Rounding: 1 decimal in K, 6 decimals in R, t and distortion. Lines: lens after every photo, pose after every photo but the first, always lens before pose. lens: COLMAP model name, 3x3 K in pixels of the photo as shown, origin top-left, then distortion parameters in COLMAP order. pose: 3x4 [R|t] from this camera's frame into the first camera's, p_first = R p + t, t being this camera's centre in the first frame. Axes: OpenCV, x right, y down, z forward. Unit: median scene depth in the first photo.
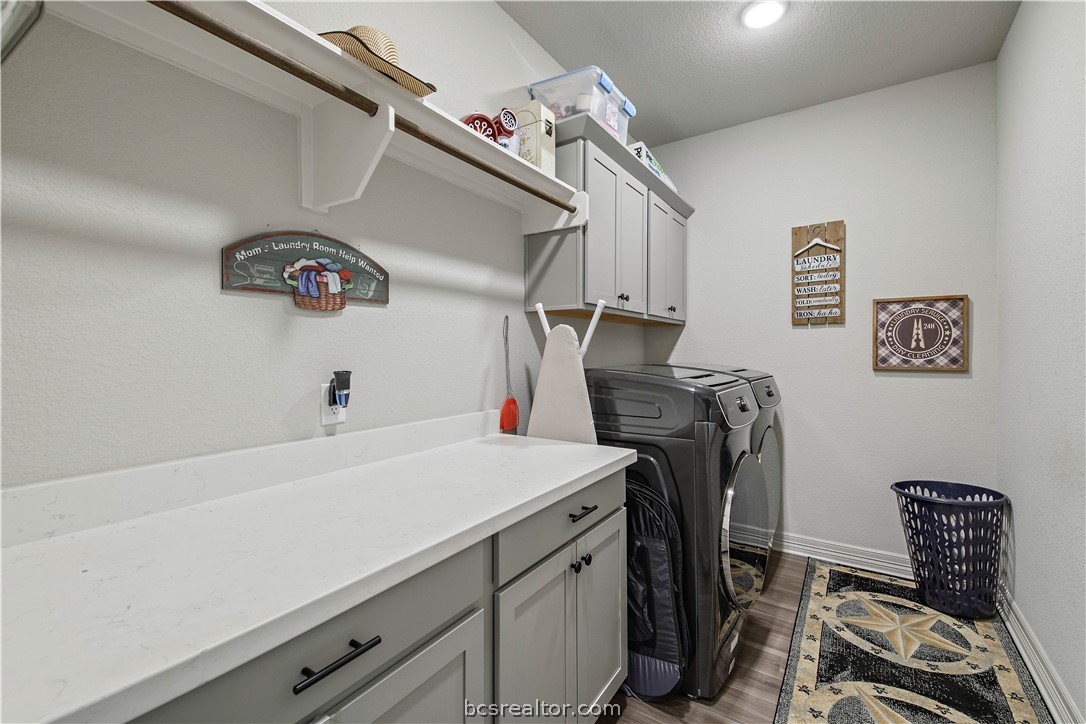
lens RADIAL K [[457.3, 0, 546.2], [0, 457.3, 354.4], [0, 0, 1]] dist [0.033447, -0.011896]
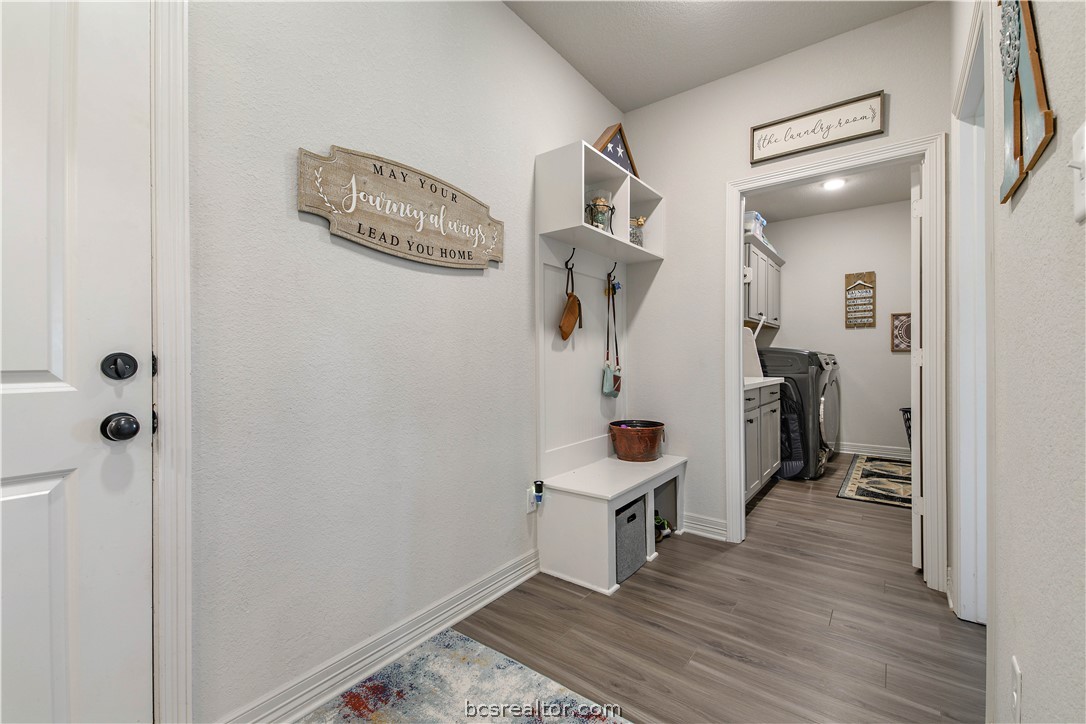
lens RADIAL K [[457.3, 0, 537.7], [0, 457.3, 359.1], [0, 0, 1]] dist [0.033447, -0.011896]
pose [[0.997562, 0.002345, -0.069747, -0.576112], [-0.002887, 0.999966, -0.007668, 0.081782], [0.069727, 0.007851, 0.997535, -0.948519]]
